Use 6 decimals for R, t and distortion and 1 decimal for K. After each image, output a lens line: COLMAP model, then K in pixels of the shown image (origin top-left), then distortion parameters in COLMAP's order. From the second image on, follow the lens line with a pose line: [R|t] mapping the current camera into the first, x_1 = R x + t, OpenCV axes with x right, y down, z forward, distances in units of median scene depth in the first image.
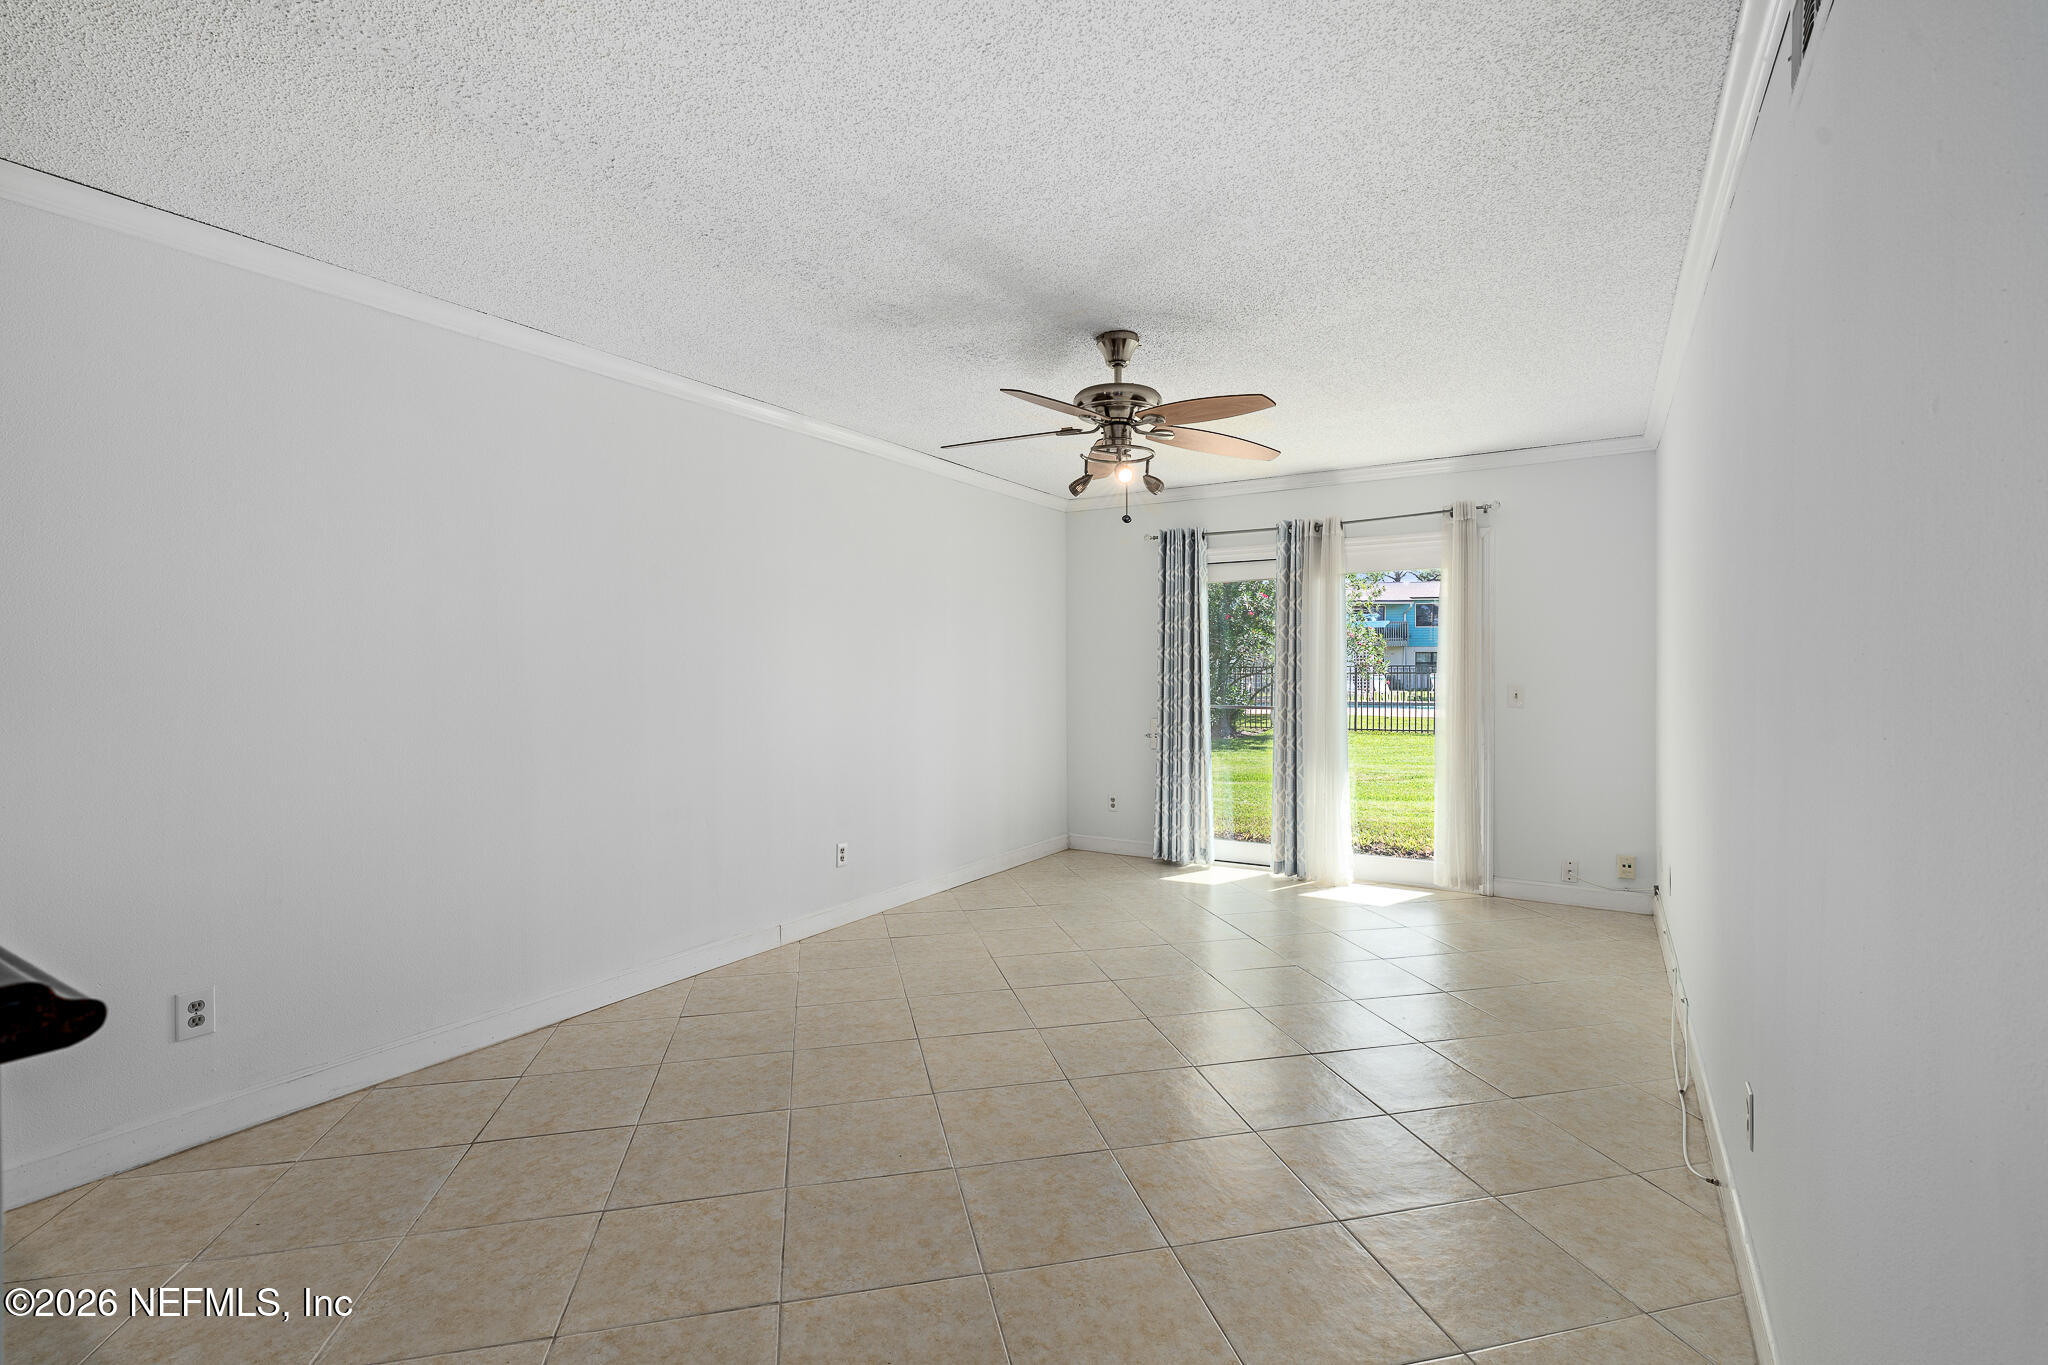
lens RADIAL K [[912.8, 0, 1024.0], [0, 912.8, 682.5], [0, 0, 1]] dist [-0.003605, -0.000326]
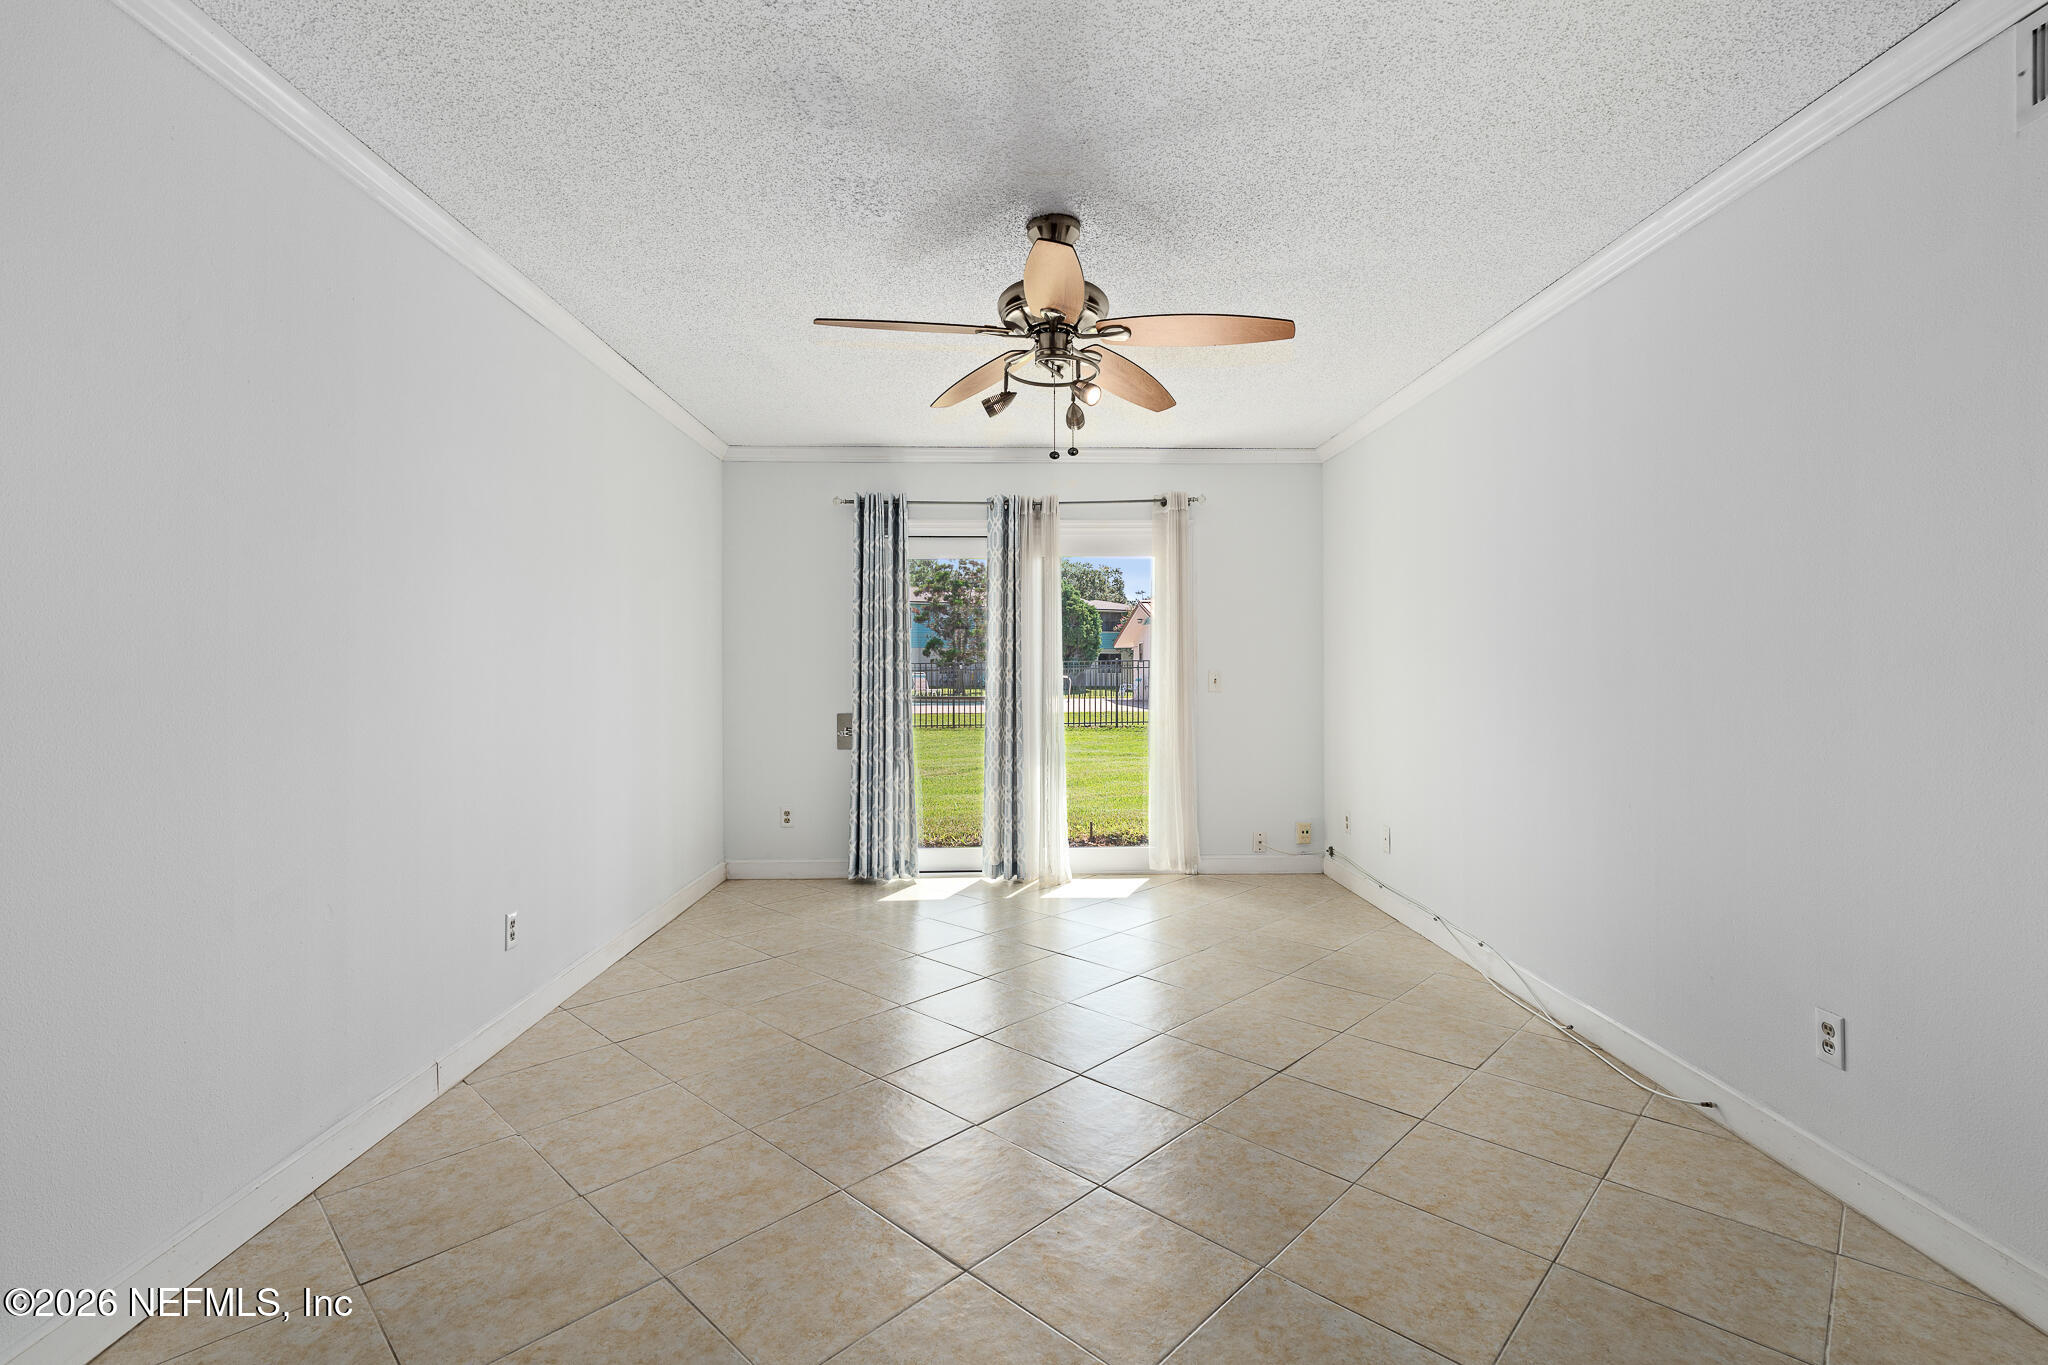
lens RADIAL K [[928.9, 0, 1024.2], [0, 928.9, 663.8], [0, 0, 1]] dist [-0.002579, -0.000146]
pose [[0.834047, 0.003626, 0.551682, -0.217196], [0.008959, 0.999758, -0.020116, 0.013289], [-0.551621, 0.021720, 0.833812, 0.203859]]
